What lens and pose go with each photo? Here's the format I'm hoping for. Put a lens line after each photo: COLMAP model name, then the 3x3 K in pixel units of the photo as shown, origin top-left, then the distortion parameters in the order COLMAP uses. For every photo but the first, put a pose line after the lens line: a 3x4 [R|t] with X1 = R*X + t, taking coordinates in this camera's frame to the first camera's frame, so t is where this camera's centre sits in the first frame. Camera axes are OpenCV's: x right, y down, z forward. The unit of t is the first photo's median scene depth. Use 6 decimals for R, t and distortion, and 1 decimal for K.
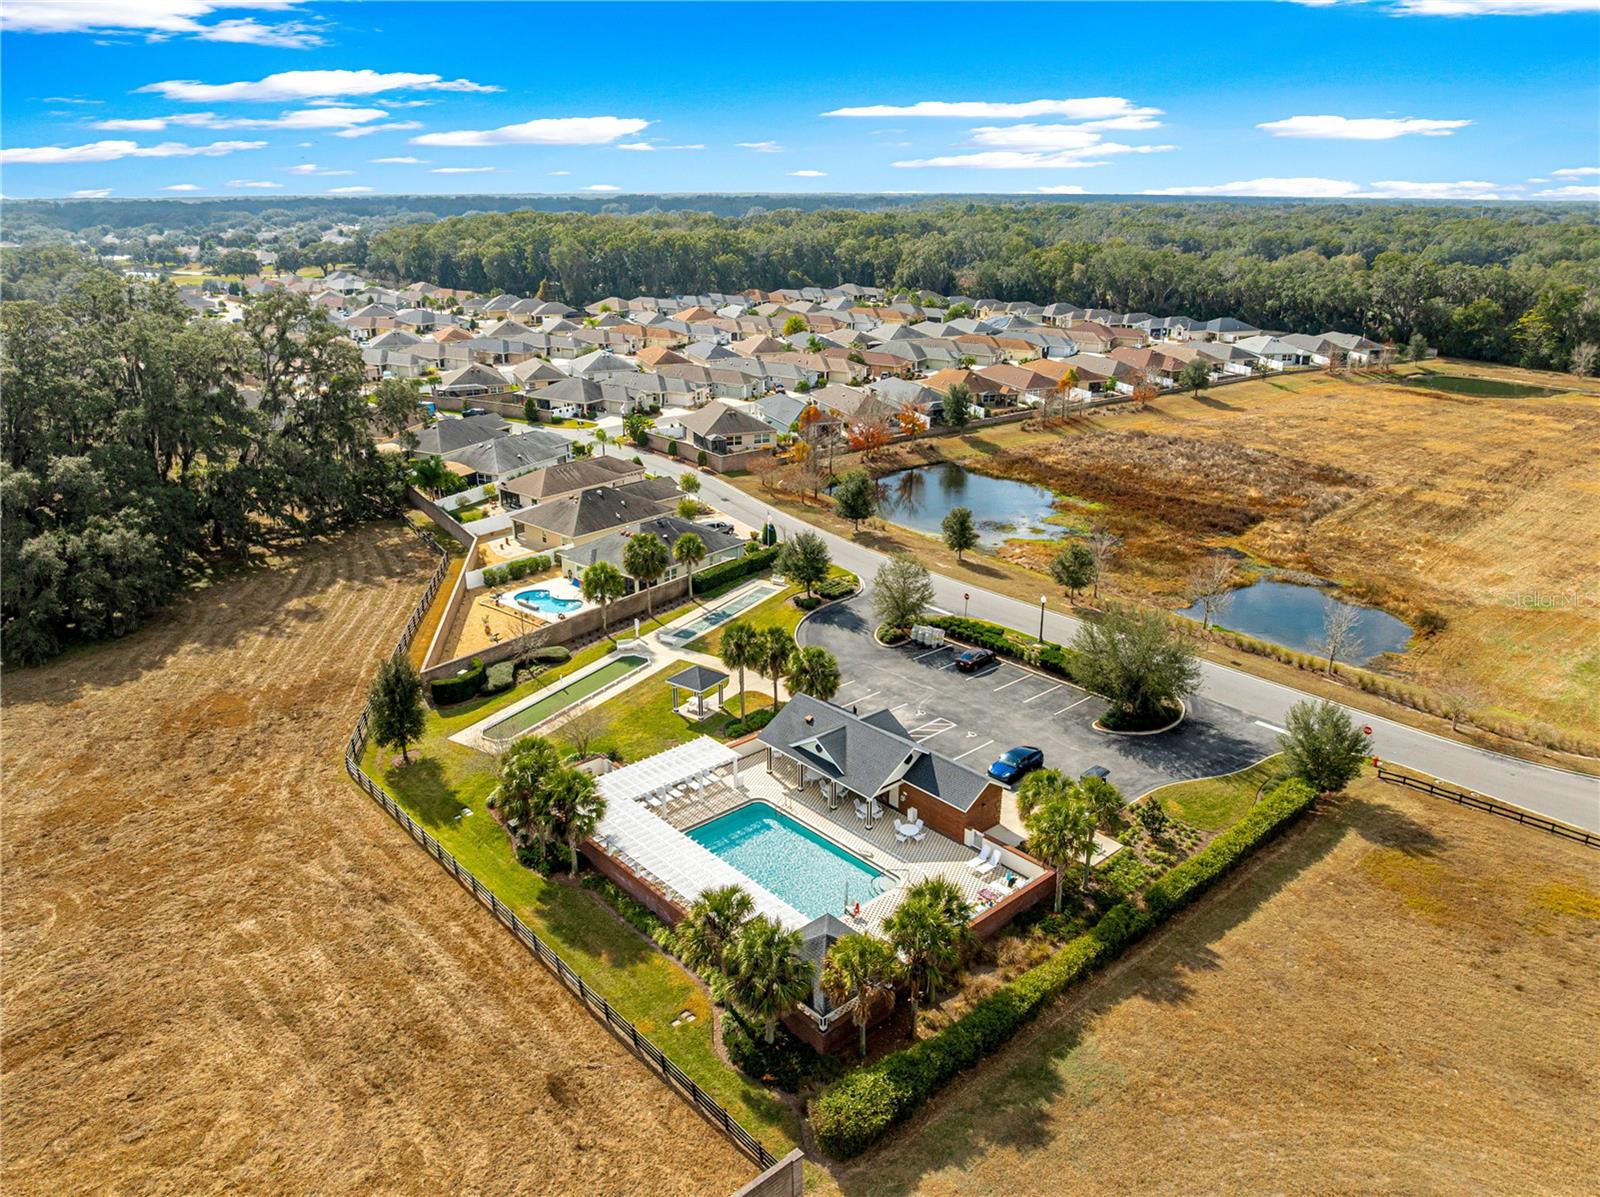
lens RADIAL K [[1129.5, 0, 790.6], [0, 1129.5, 593.1], [0, 0, 1]] dist [-0.003075, 0.002087]
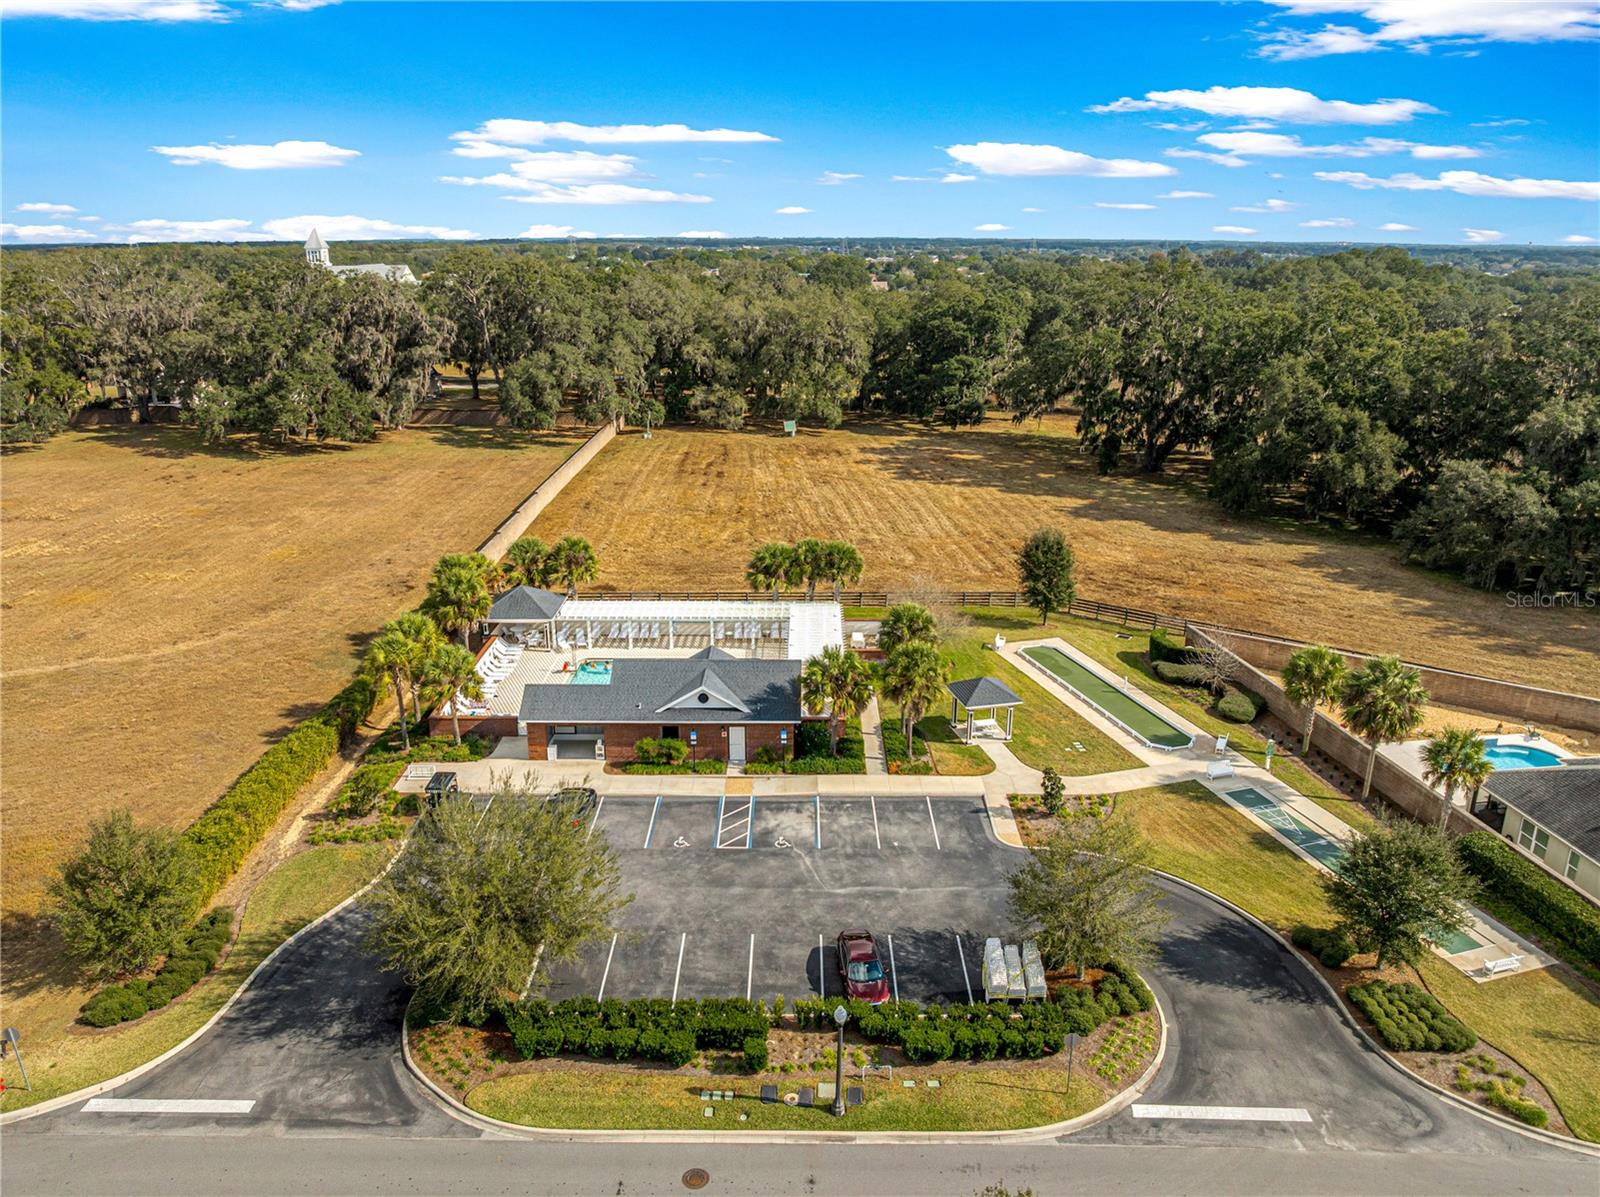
lens RADIAL K [[1129.5, 0, 798.9], [0, 1129.5, 598.8], [0, 0, 1]] dist [-0.003075, 0.002087]
pose [[-0.670224, 0.223048, -0.707849, 0.484367], [-0.261973, 0.821272, 0.506836, -0.302704], [0.694385, 0.525130, -0.492004, 1.138301]]
